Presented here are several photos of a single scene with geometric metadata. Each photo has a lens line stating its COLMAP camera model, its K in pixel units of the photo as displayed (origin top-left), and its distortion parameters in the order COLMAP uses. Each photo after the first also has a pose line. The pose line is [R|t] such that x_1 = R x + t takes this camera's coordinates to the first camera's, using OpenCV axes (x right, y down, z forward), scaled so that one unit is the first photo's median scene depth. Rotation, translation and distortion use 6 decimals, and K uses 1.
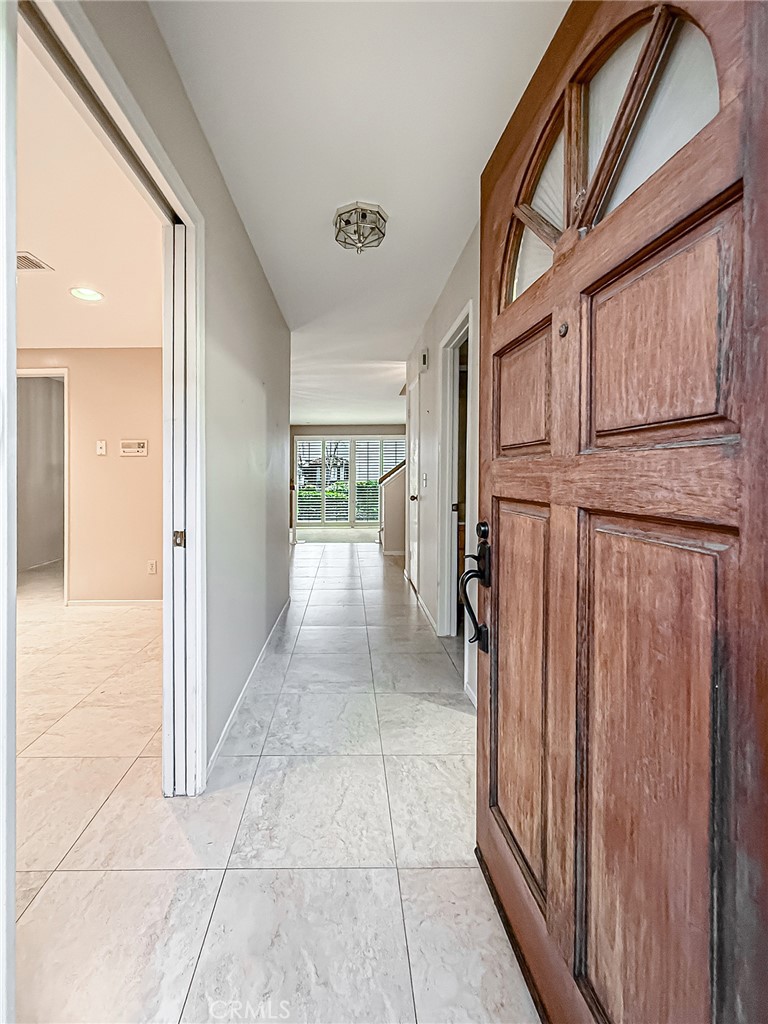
lens RADIAL K [[418.3, 0, 324.3], [0, 418.3, 485.5], [0, 0, 1]] dist [0.000748, 0.000069]
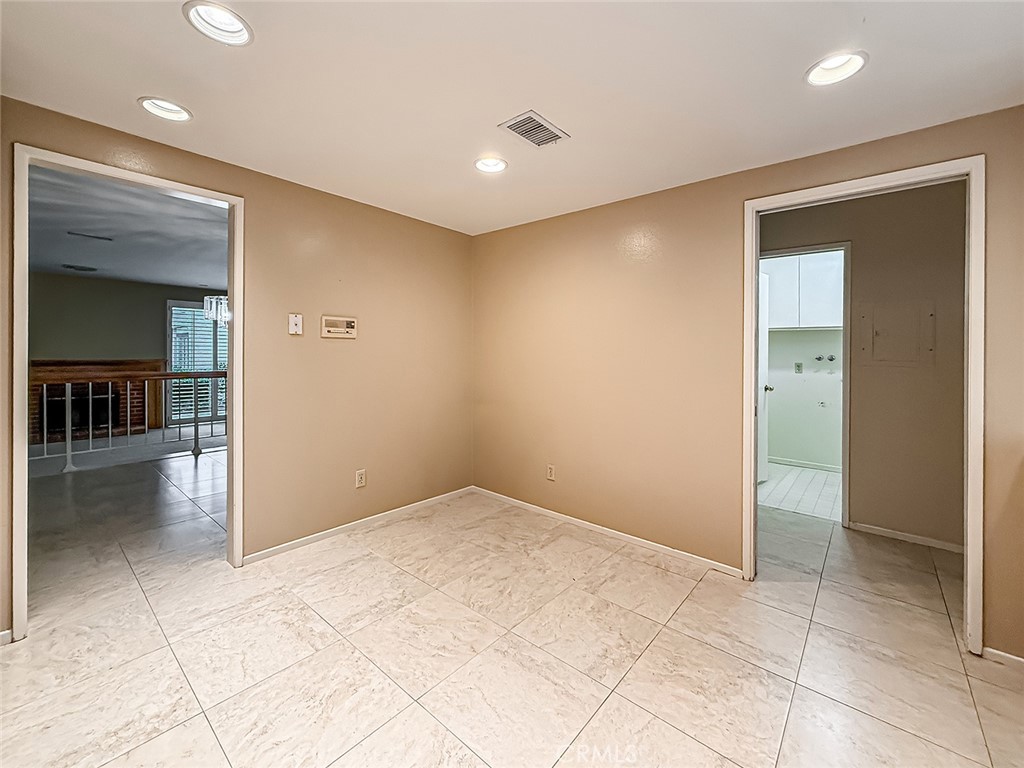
lens RADIAL K [[421.8, 0, 512.2], [0, 421.8, 364.8], [0, 0, 1]] dist [0.000881, 0.000024]
pose [[0.651494, -0.005205, 0.758636, -1.172054], [0.003106, 0.999986, 0.004194, -0.033315], [-0.758647, -0.000376, 0.651501, 0.363138]]
